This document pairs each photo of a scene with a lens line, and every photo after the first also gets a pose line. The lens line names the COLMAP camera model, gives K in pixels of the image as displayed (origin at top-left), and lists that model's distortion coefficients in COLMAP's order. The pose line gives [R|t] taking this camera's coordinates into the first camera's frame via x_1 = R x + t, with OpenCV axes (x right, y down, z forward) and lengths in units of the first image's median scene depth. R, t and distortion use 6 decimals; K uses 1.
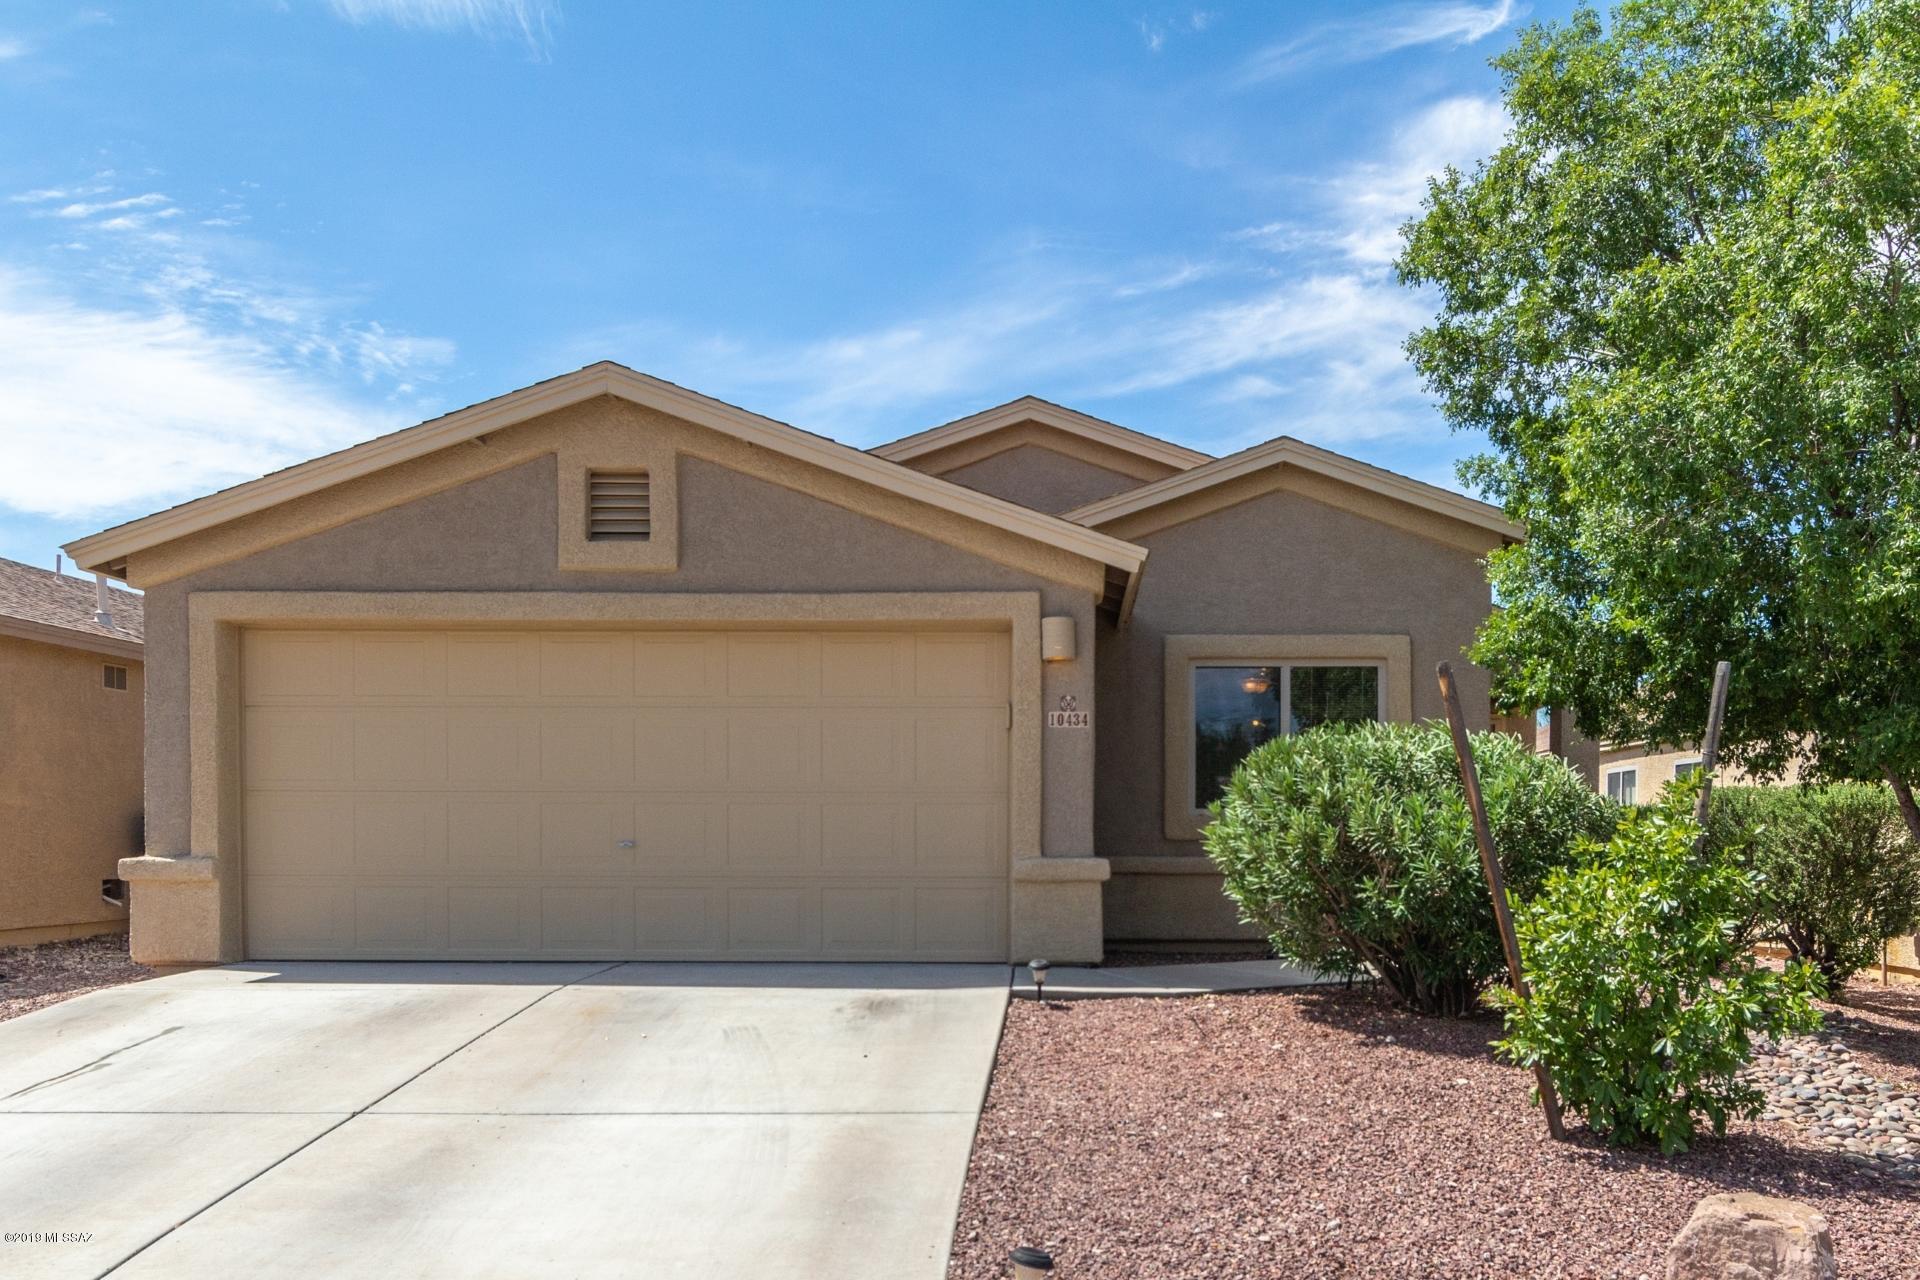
lens RADIAL K [[1713.6, 0, 960.0], [0, 1713.6, 640.0], [0, 0, 1]] dist [0.000107, -0.002643]
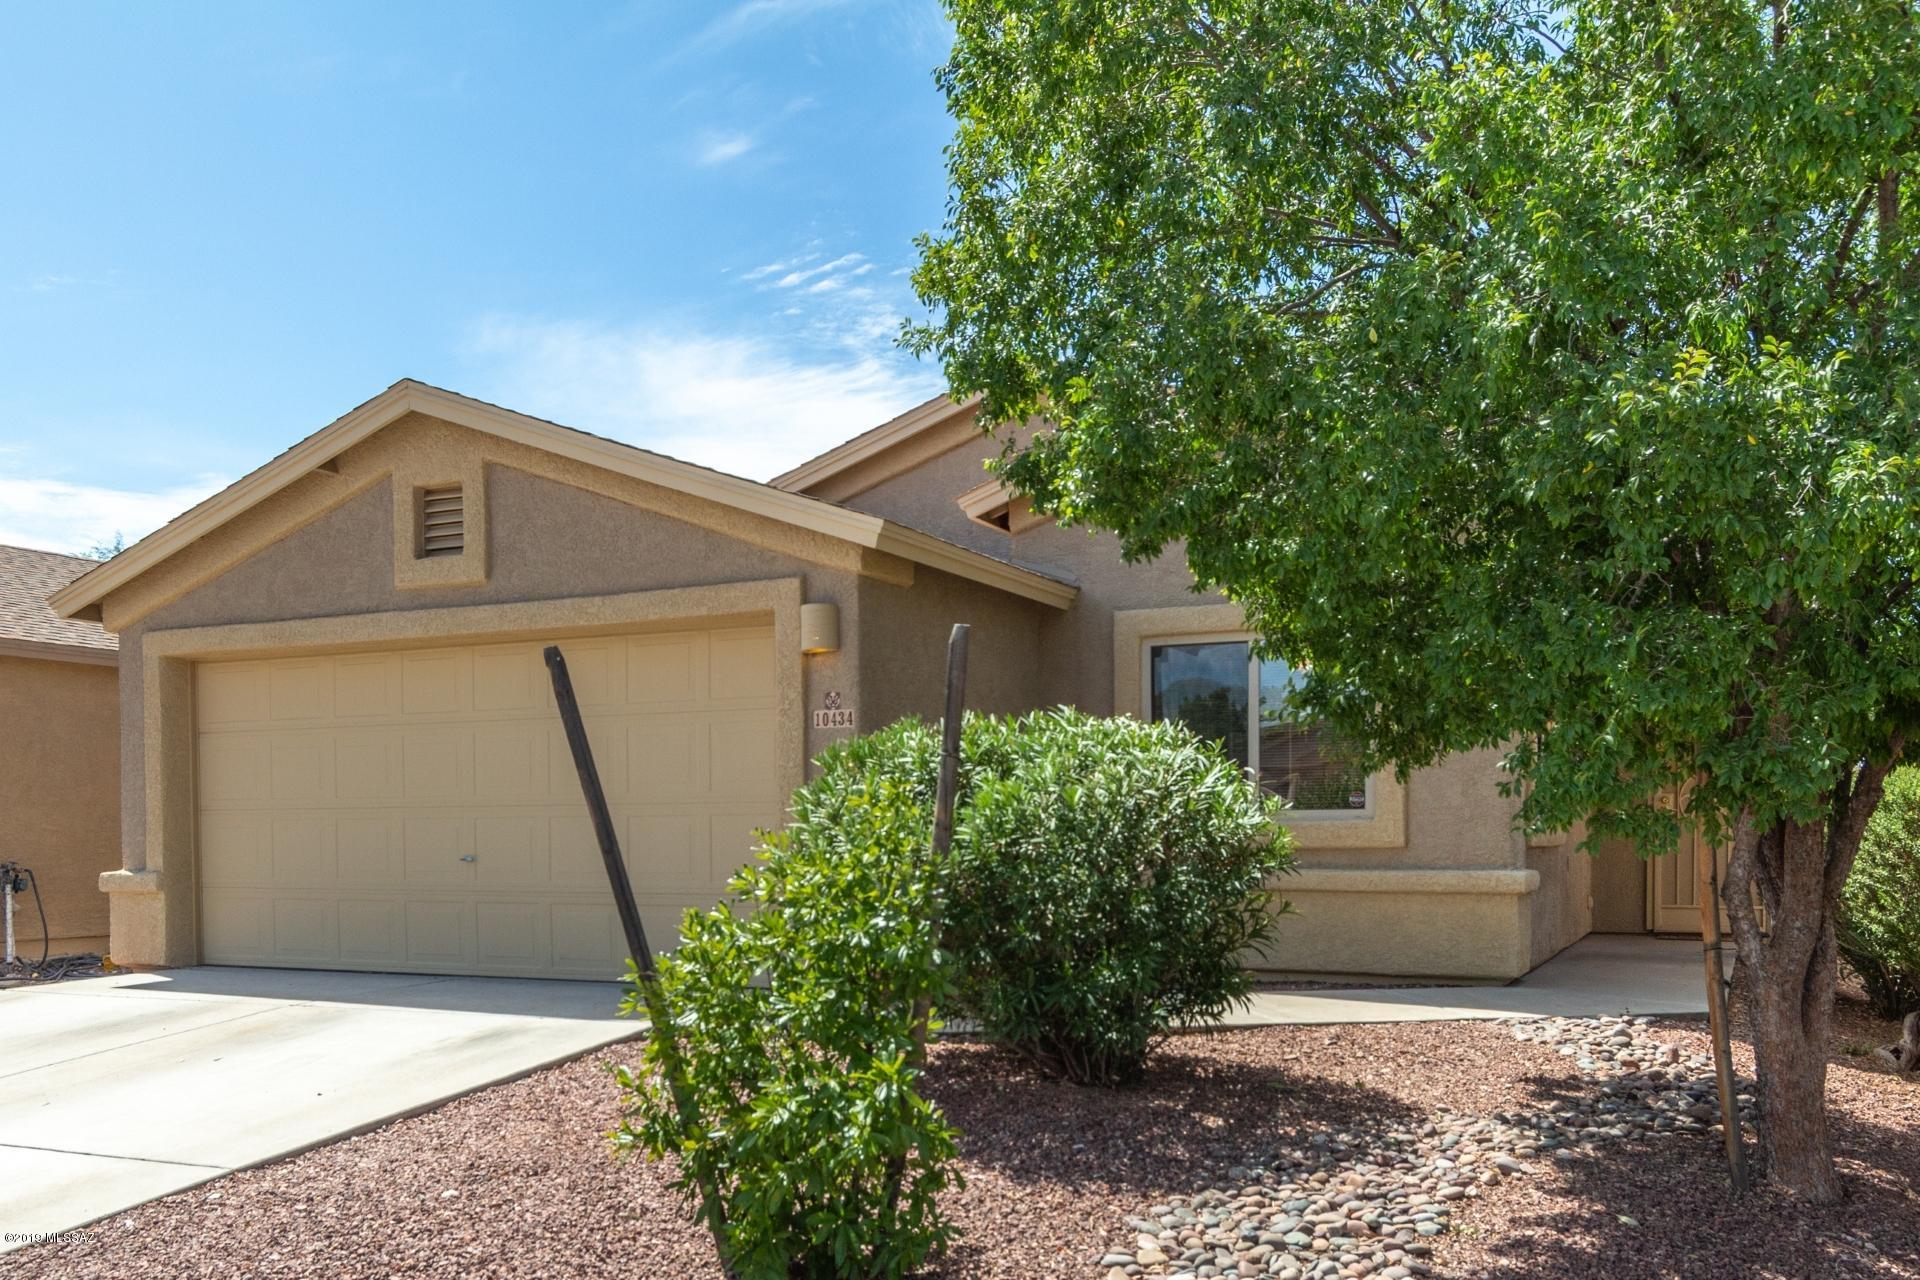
lens RADIAL K [[1713.6, 0, 960.0], [0, 1713.6, 640.0], [0, 0, 1]] dist [0.000107, -0.002643]
pose [[0.900987, -0.055927, -0.430225, 0.502552], [0.058006, 0.998282, -0.008295, 0.016773], [0.429950, -0.017481, 0.902683, 0.226730]]
